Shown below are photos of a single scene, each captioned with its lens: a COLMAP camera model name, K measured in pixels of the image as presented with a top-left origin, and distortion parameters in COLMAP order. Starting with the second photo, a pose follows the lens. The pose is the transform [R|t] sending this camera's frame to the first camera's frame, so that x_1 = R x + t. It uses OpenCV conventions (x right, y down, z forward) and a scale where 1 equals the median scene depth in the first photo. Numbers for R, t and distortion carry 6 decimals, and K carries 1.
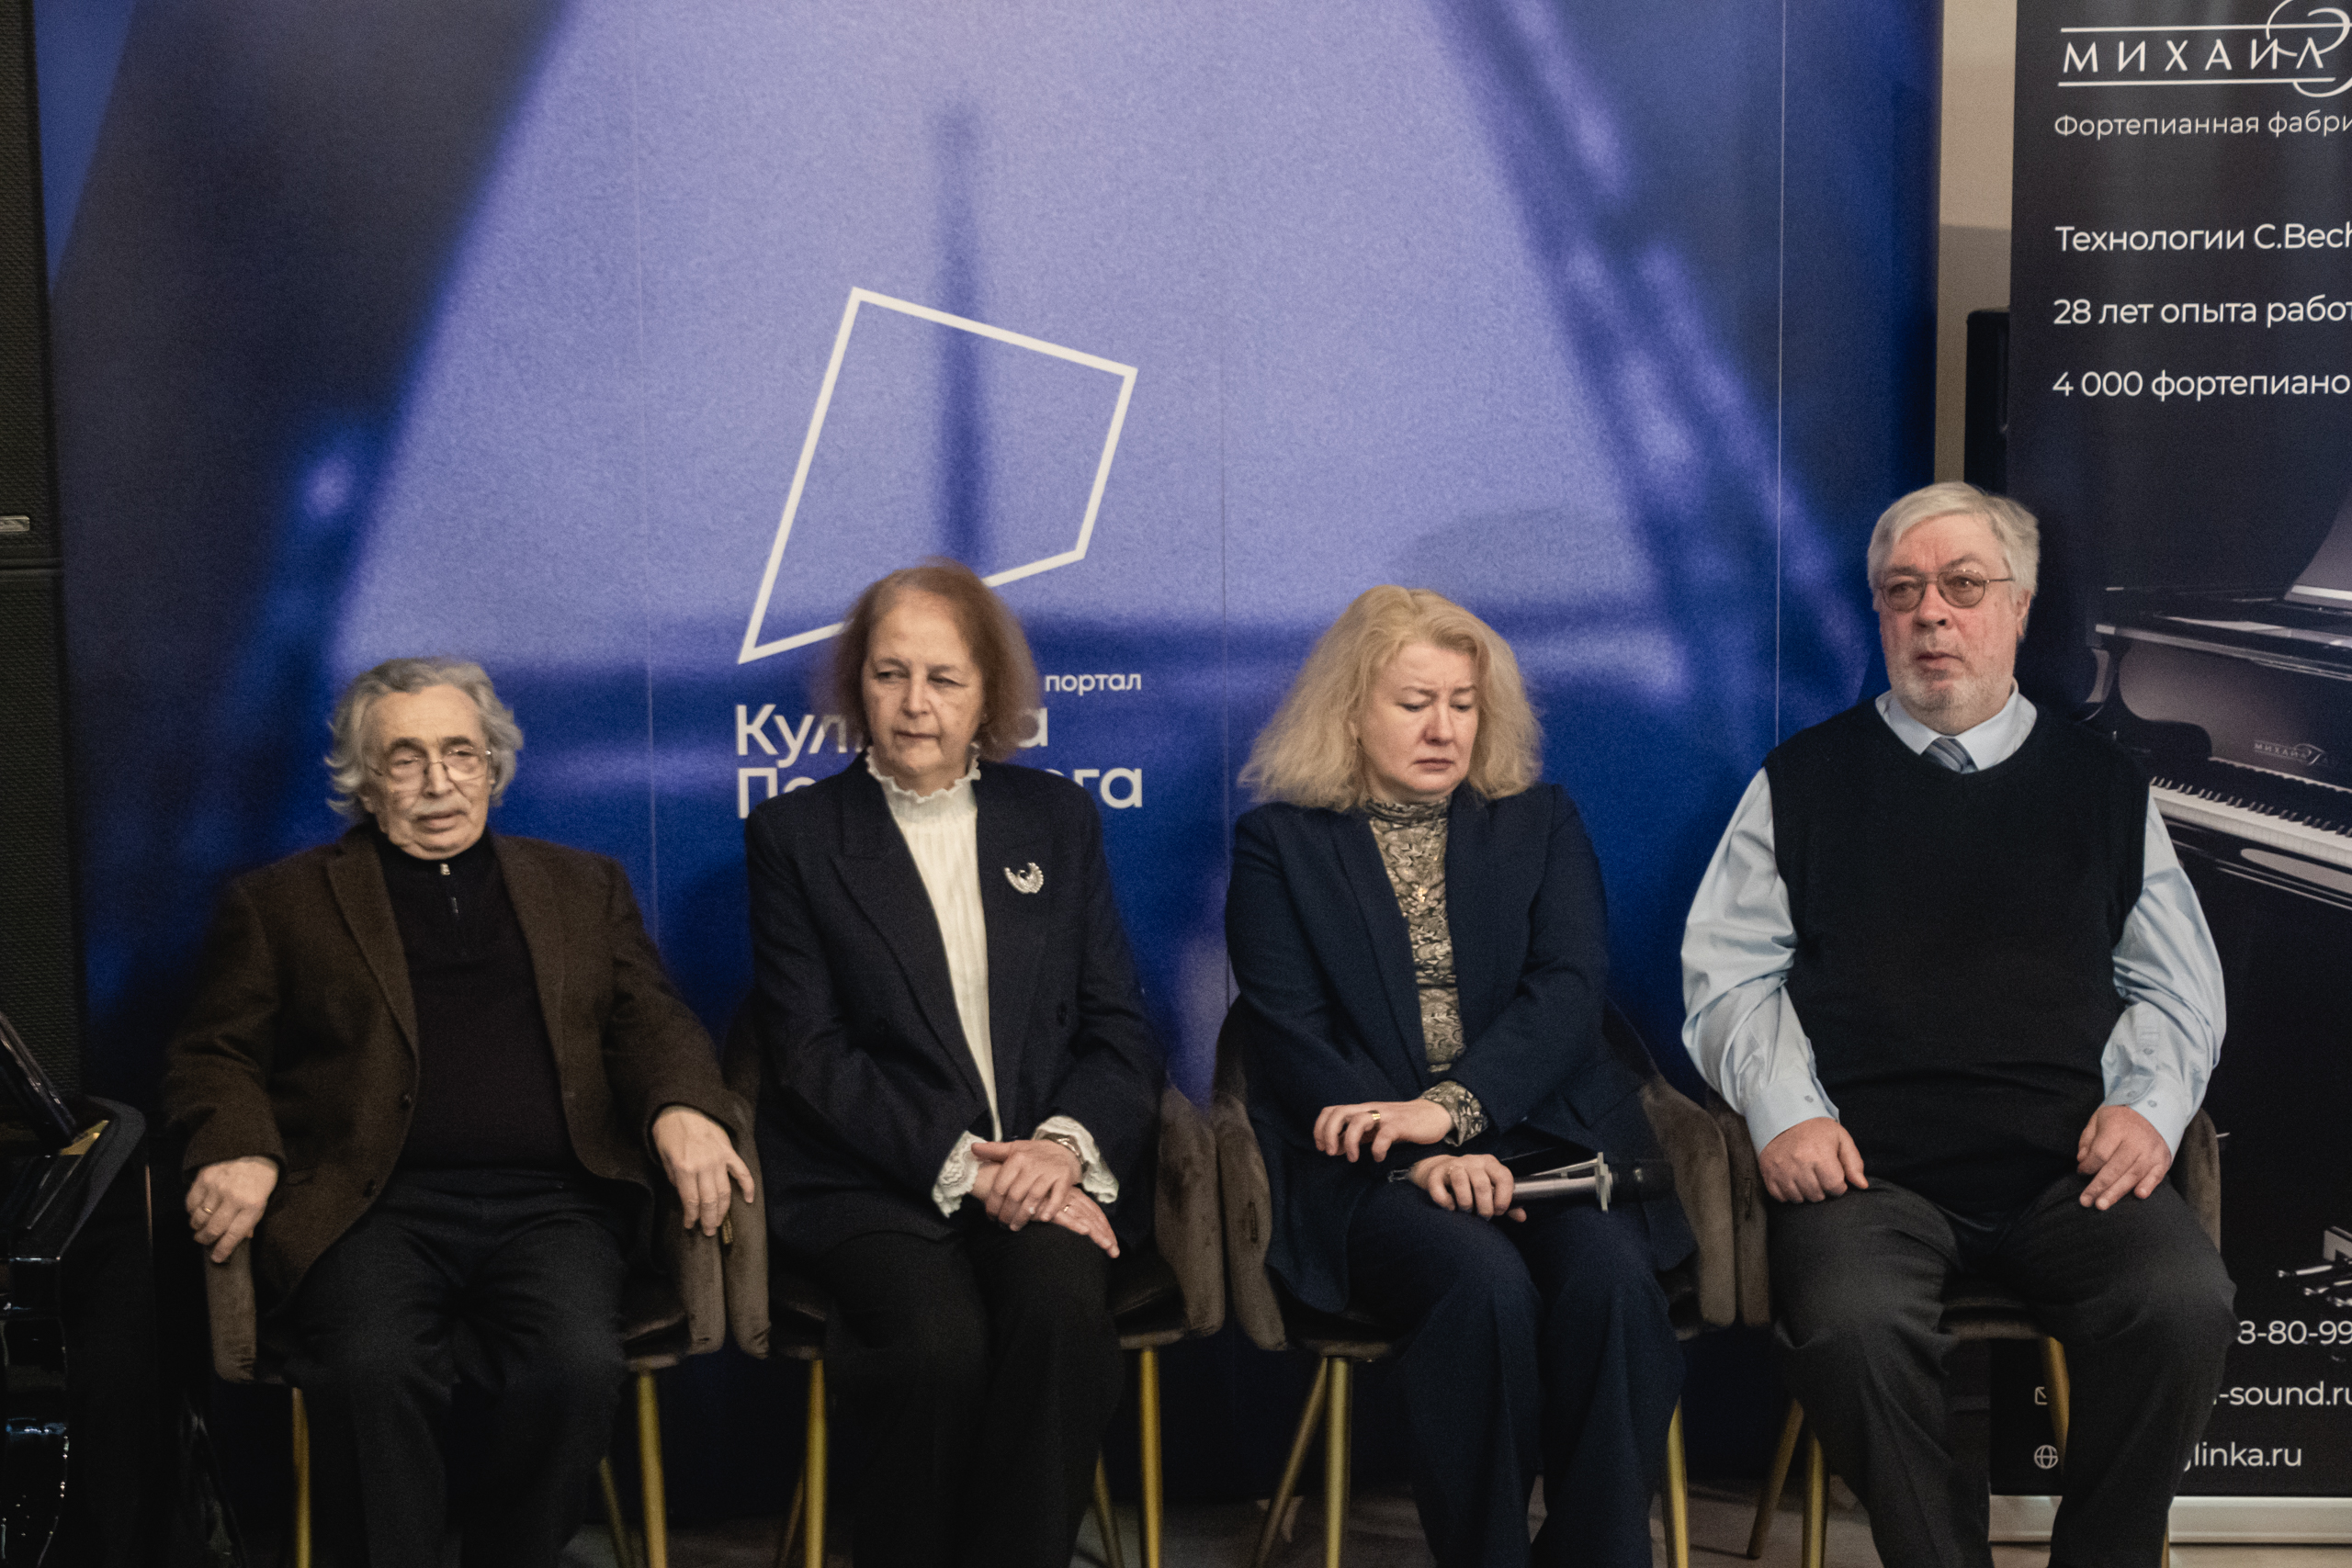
lens RADIAL K [[4561.9, 0, 1176.0], [0, 4561.9, 784.0], [0, 0, 1]] dist [0.007368, 0.349349]
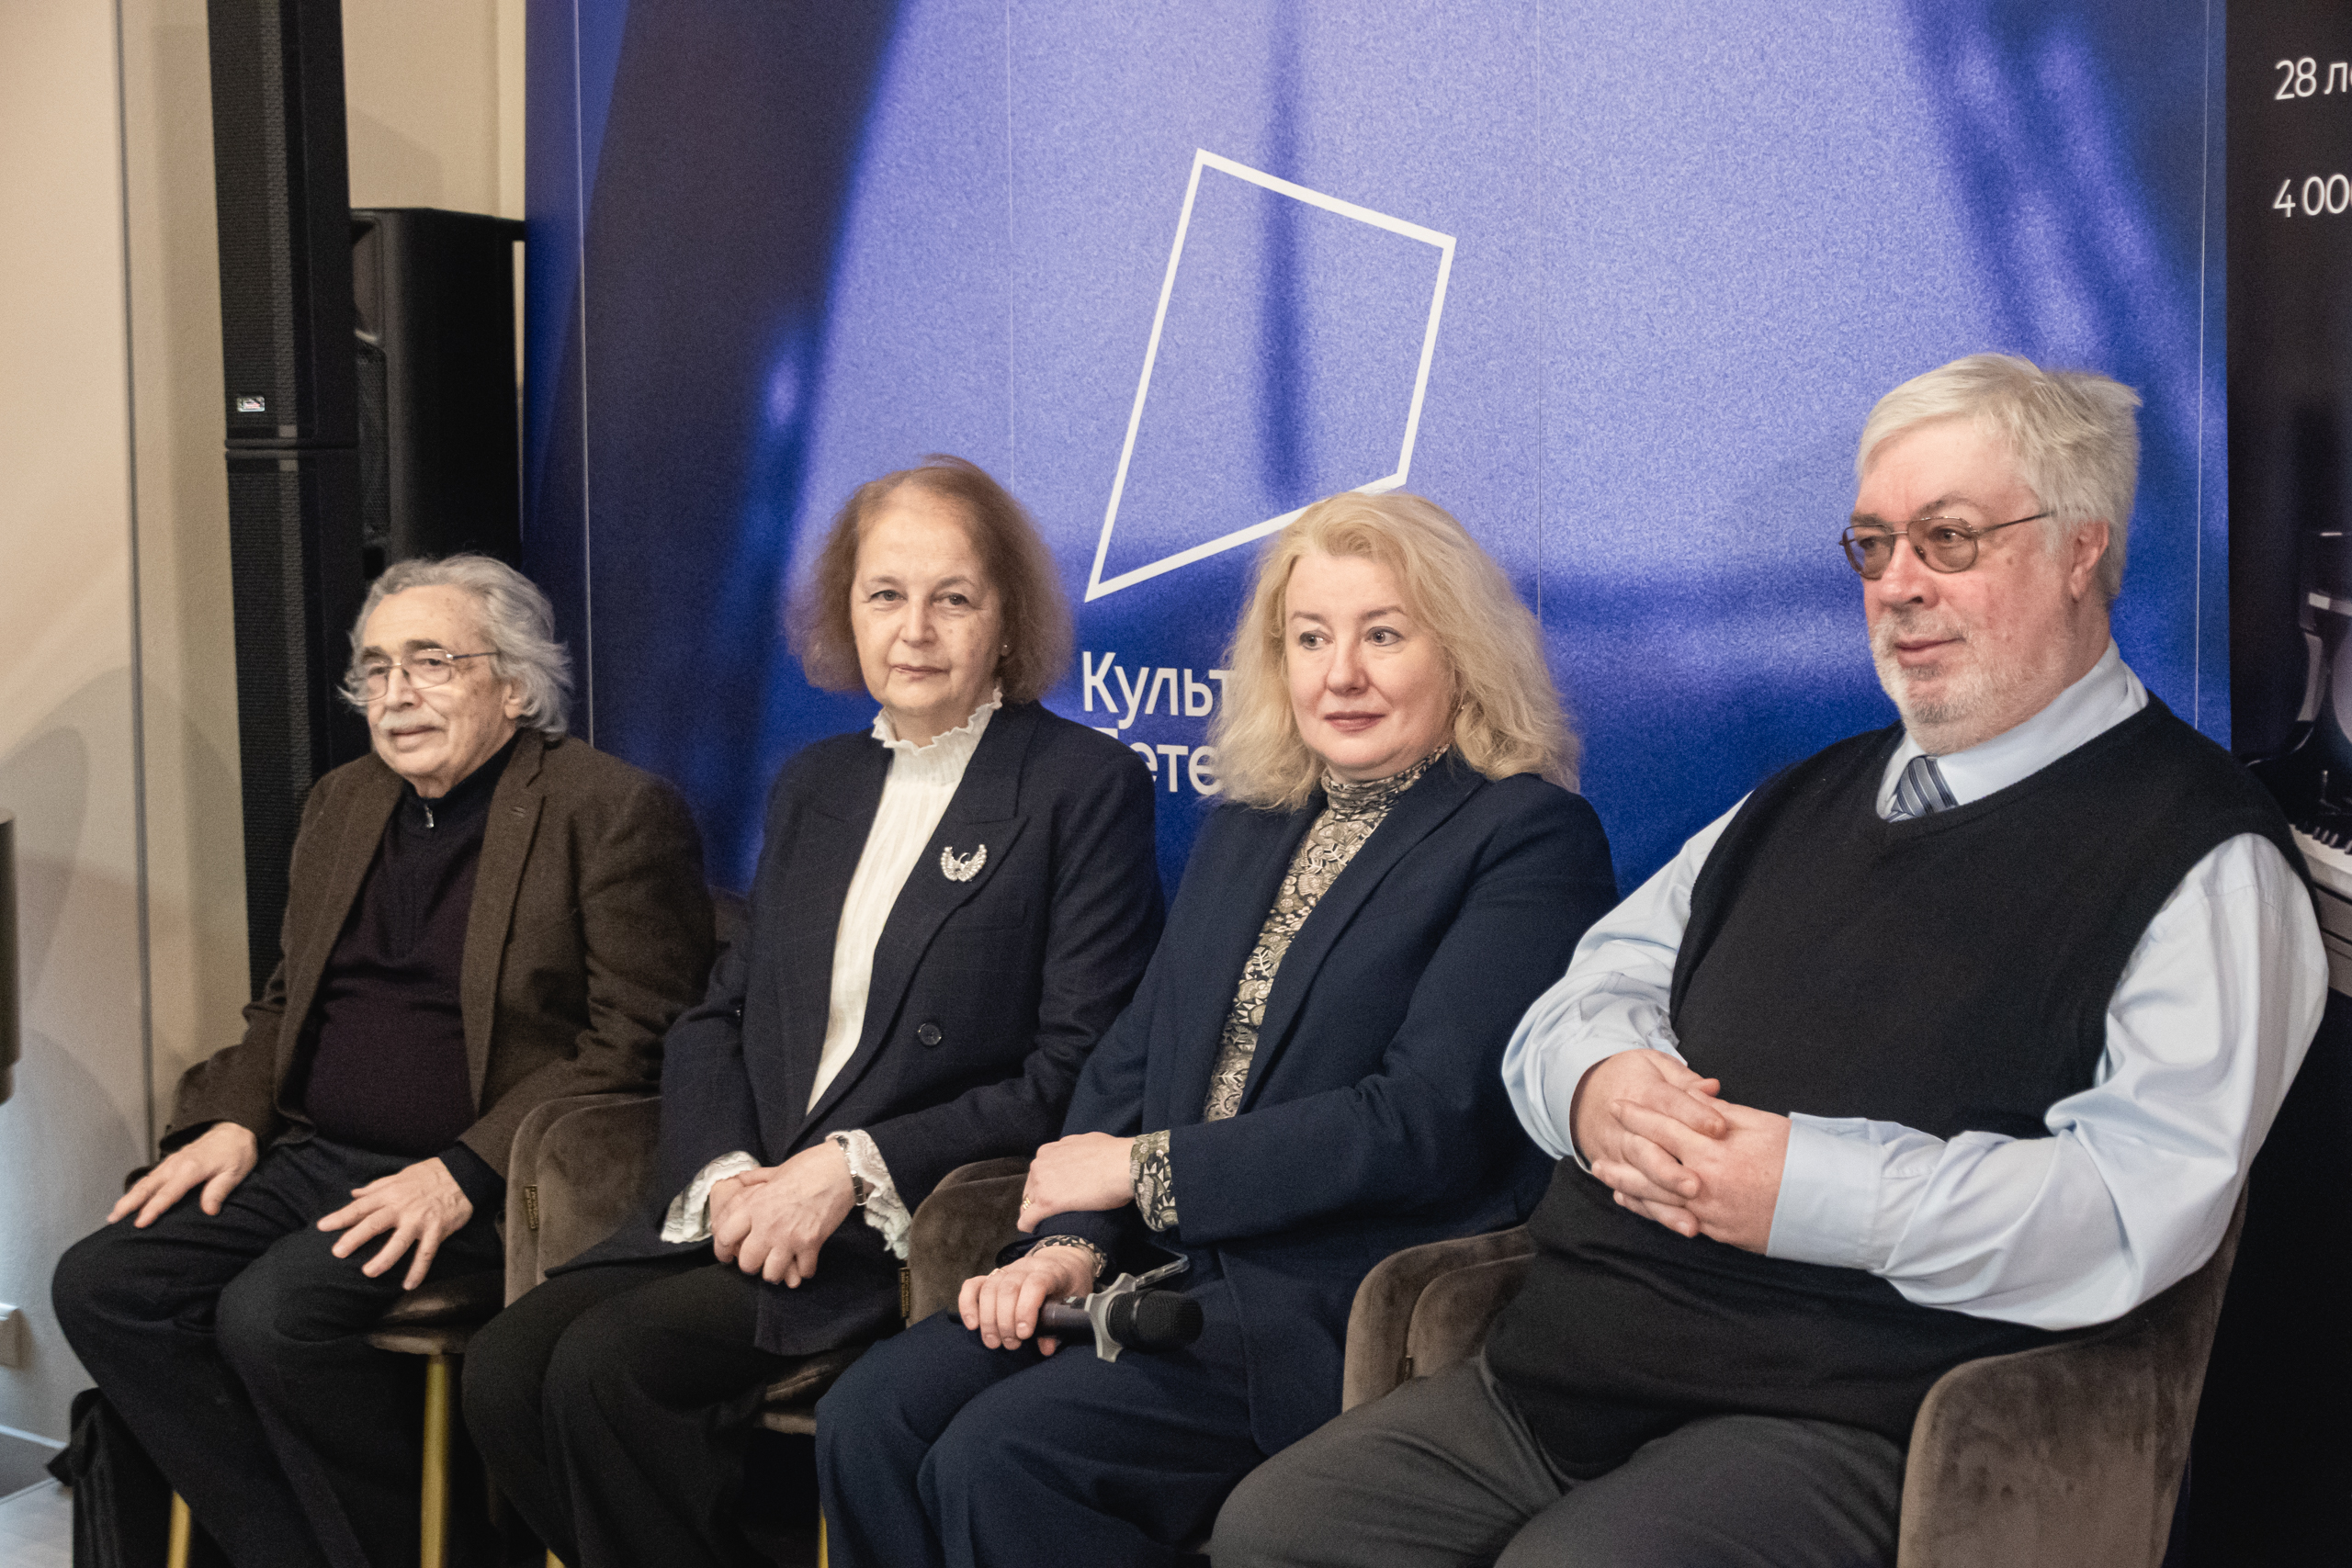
lens RADIAL K [[4515.3, 0, 1181.9], [0, 4515.3, 841.8], [0, 0, 1]] dist [-0.025907, 0.315307]
pose [[0.602107, 0.070372, -0.795308, 0.581336], [-0.091385, 0.995636, 0.018913, 0.000329], [0.793168, 0.061291, 0.605910, 0.511419]]
